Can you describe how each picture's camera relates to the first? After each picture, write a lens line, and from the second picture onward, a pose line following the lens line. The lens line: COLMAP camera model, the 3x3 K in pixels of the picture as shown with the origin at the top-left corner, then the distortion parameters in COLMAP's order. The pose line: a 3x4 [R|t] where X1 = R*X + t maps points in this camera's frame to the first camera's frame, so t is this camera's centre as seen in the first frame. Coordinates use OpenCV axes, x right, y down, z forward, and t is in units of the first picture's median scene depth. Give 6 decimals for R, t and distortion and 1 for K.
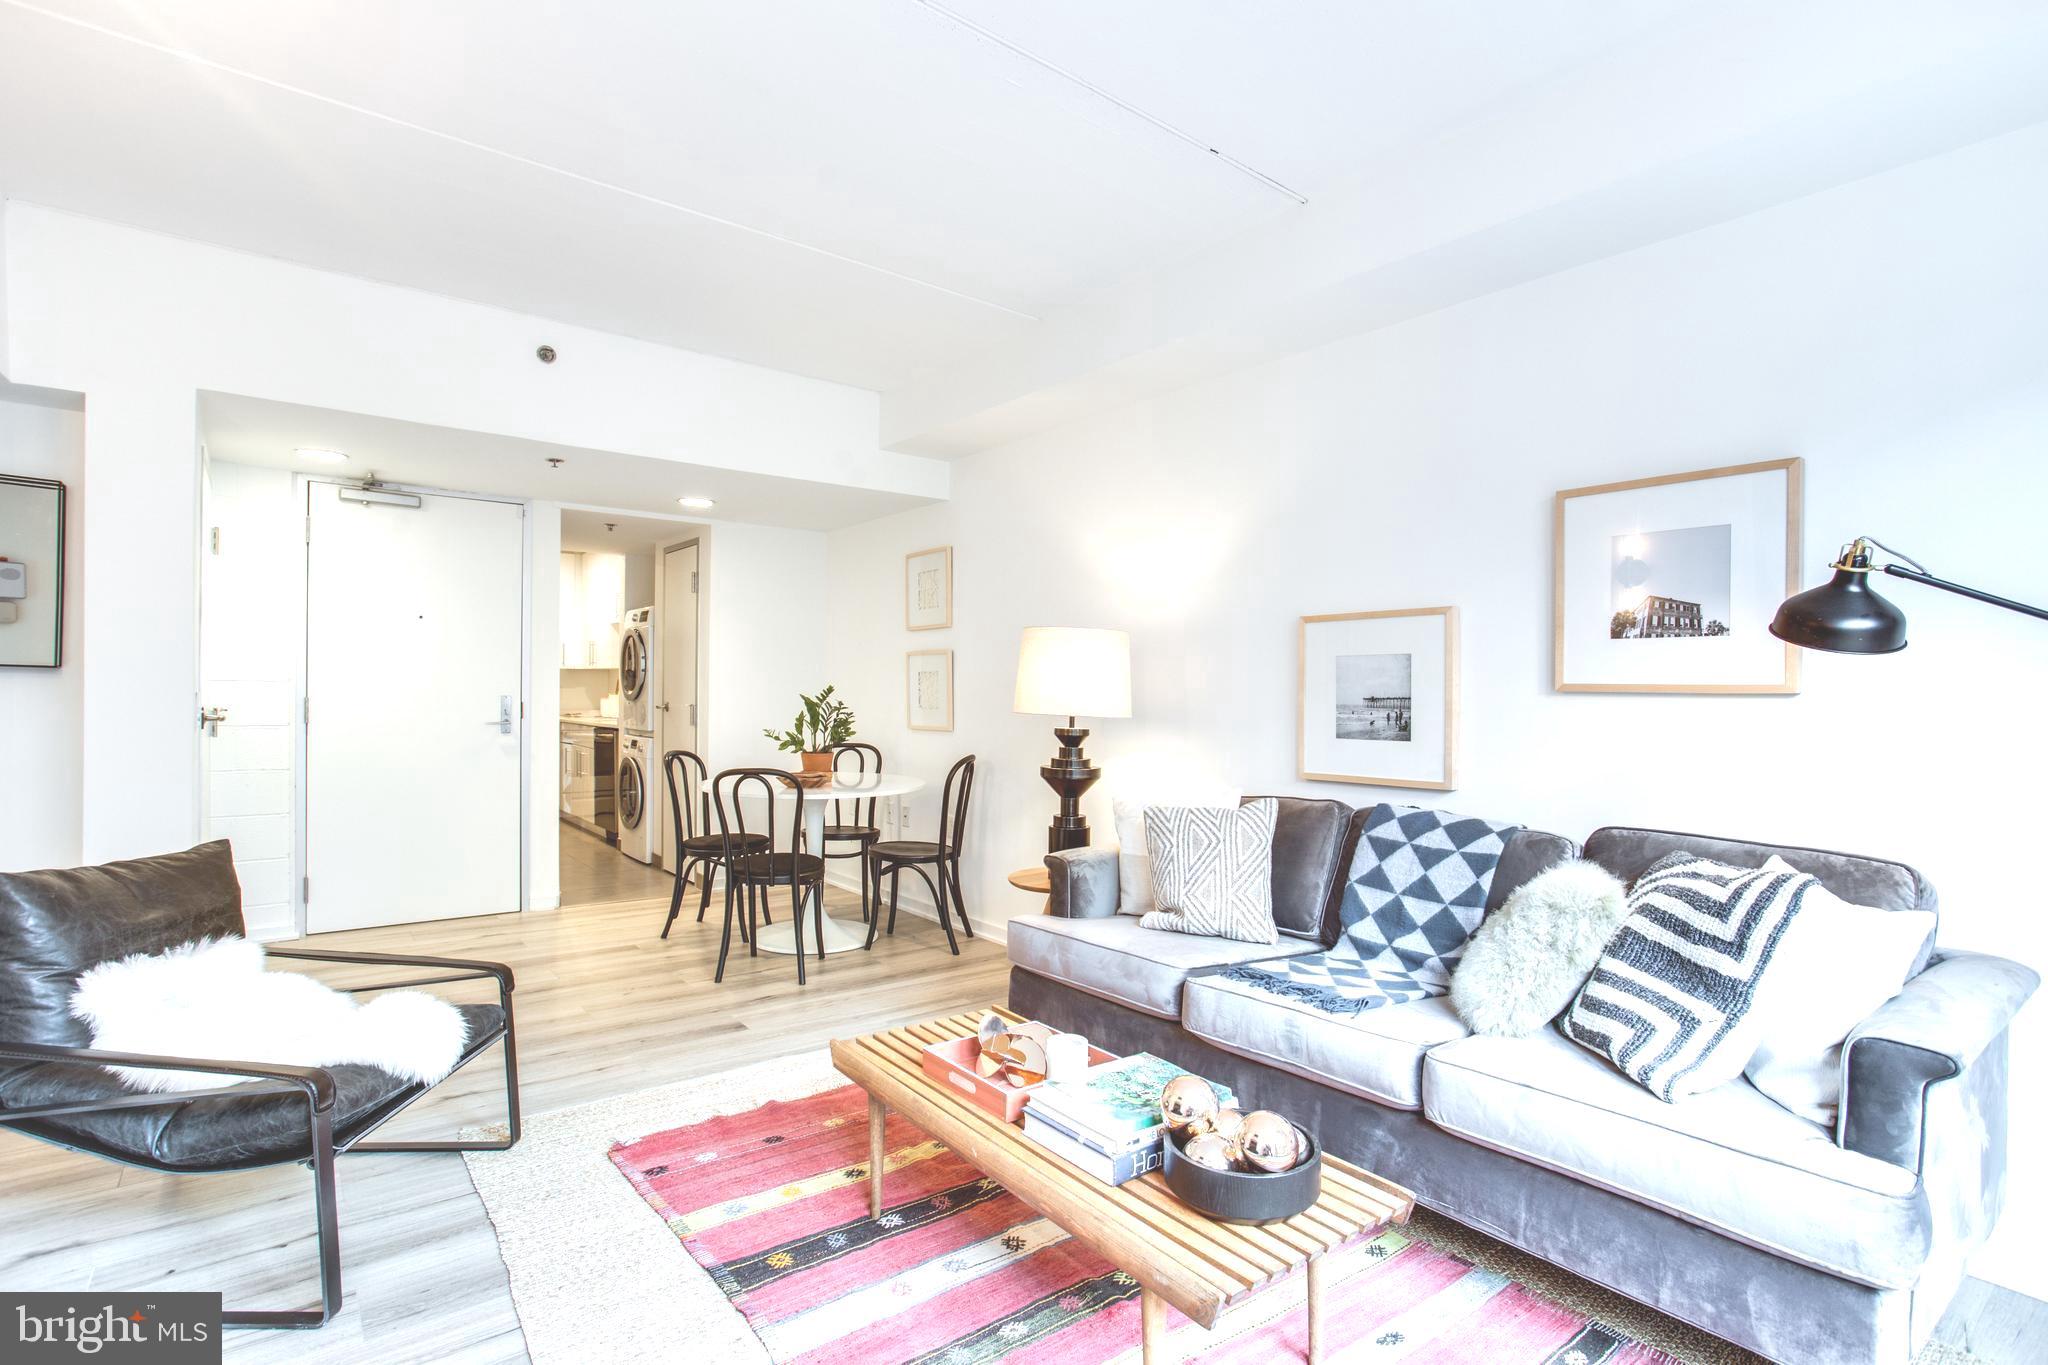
lens RADIAL K [[986.2, 0, 1024.0], [0, 986.2, 682.5], [0, 0, 1]] dist [-0.036288, 0.000455]
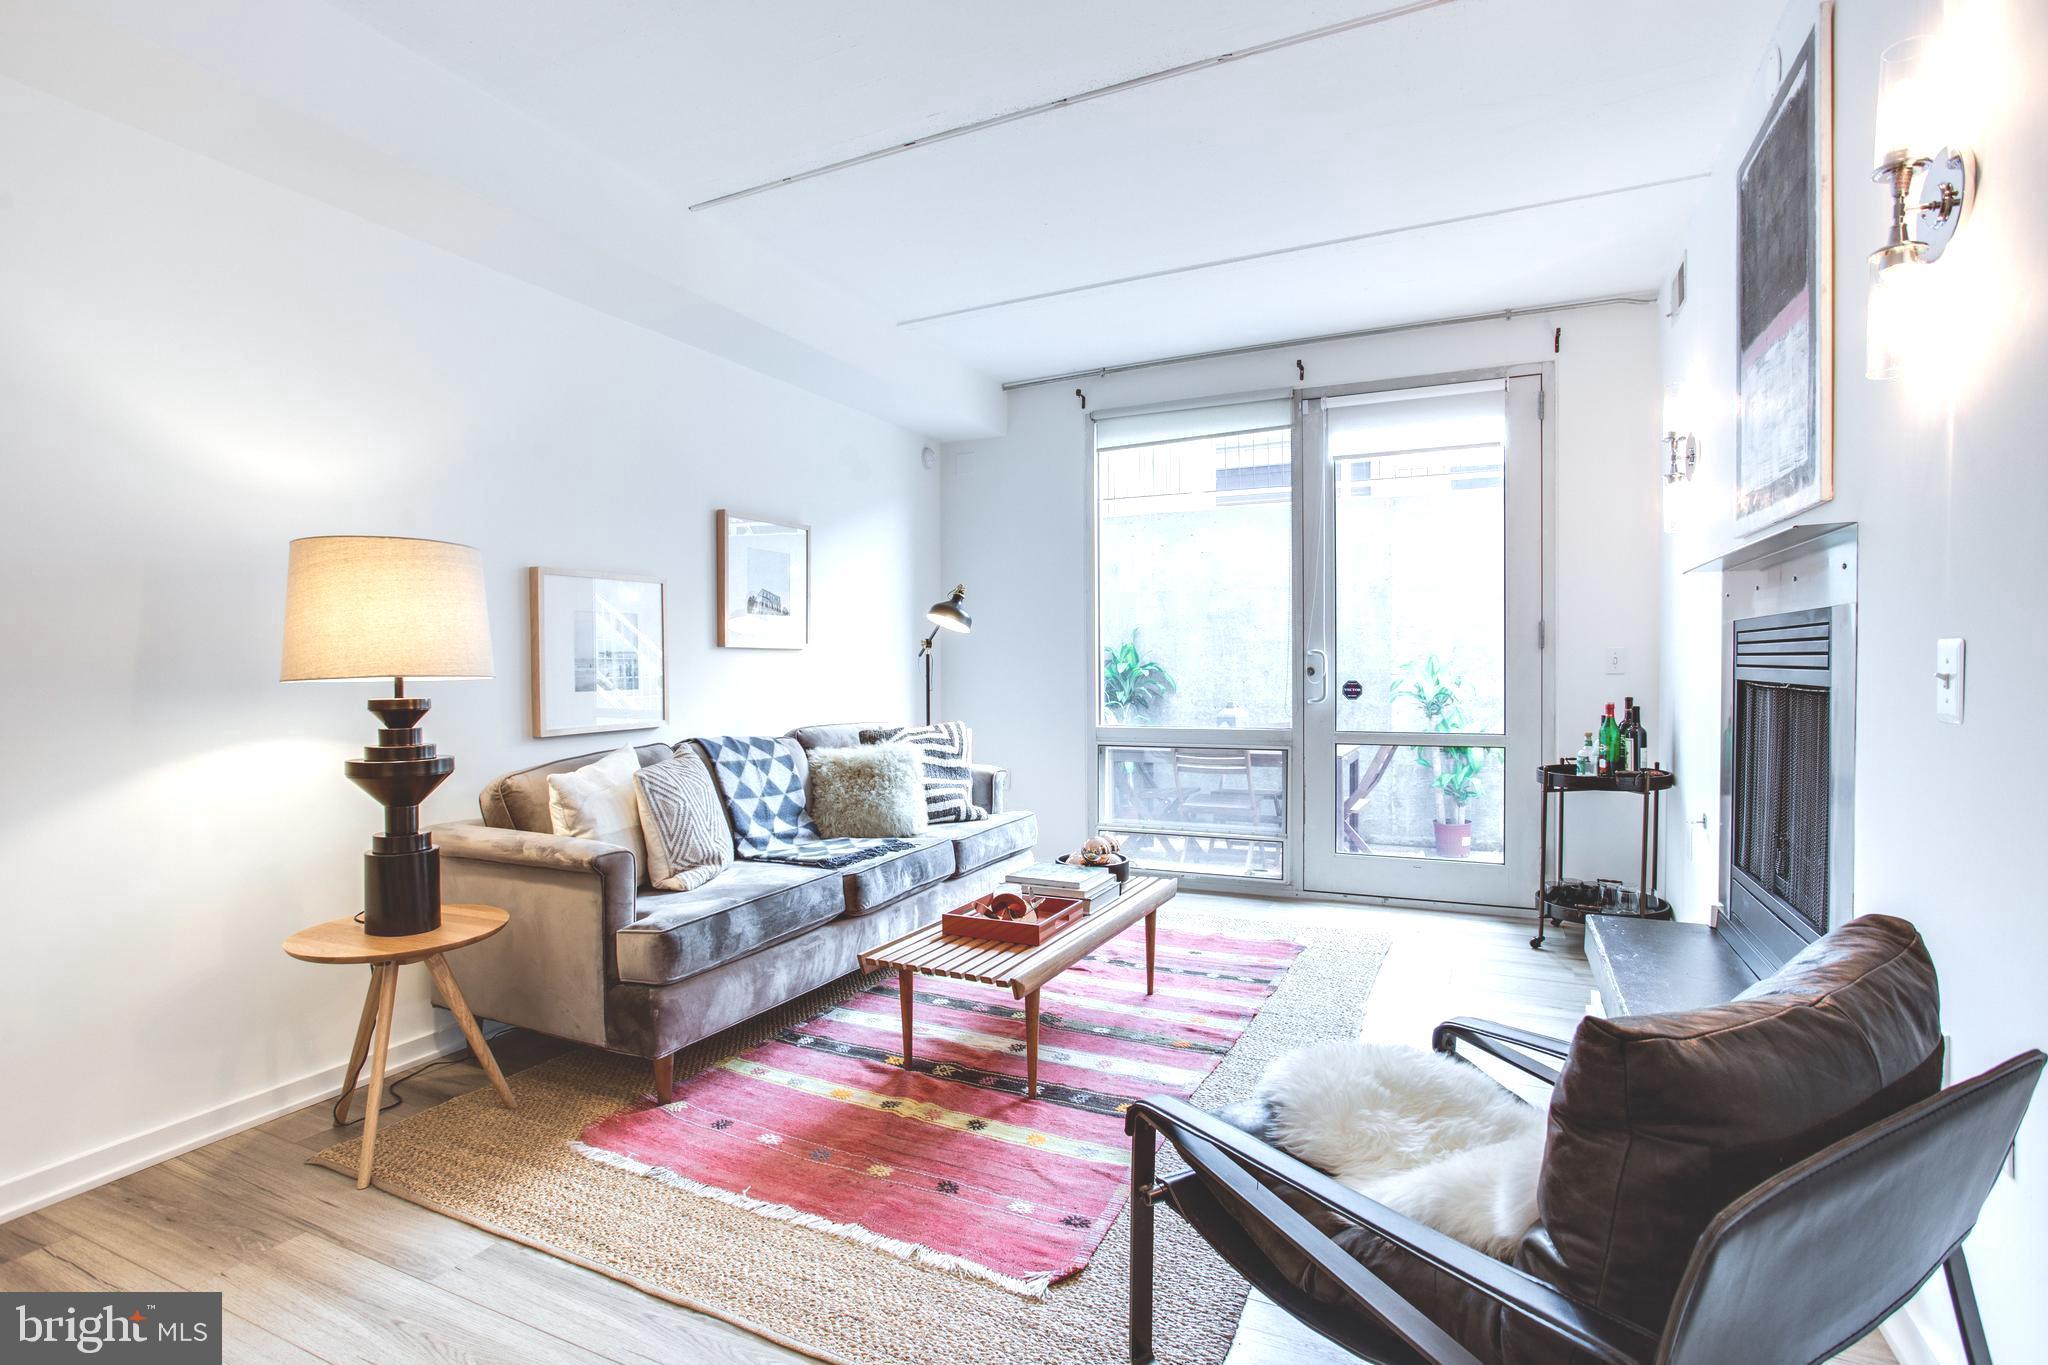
lens RADIAL K [[986.2, 0, 1024.0], [0, 986.2, 682.5], [0, 0, 1]] dist [-0.036288, 0.000455]
pose [[-0.445562, -0.023951, 0.894931, -1.049037], [-0.009146, 0.999712, 0.022201, 0.027107], [-0.895204, 0.001707, -0.445652, 1.361845]]
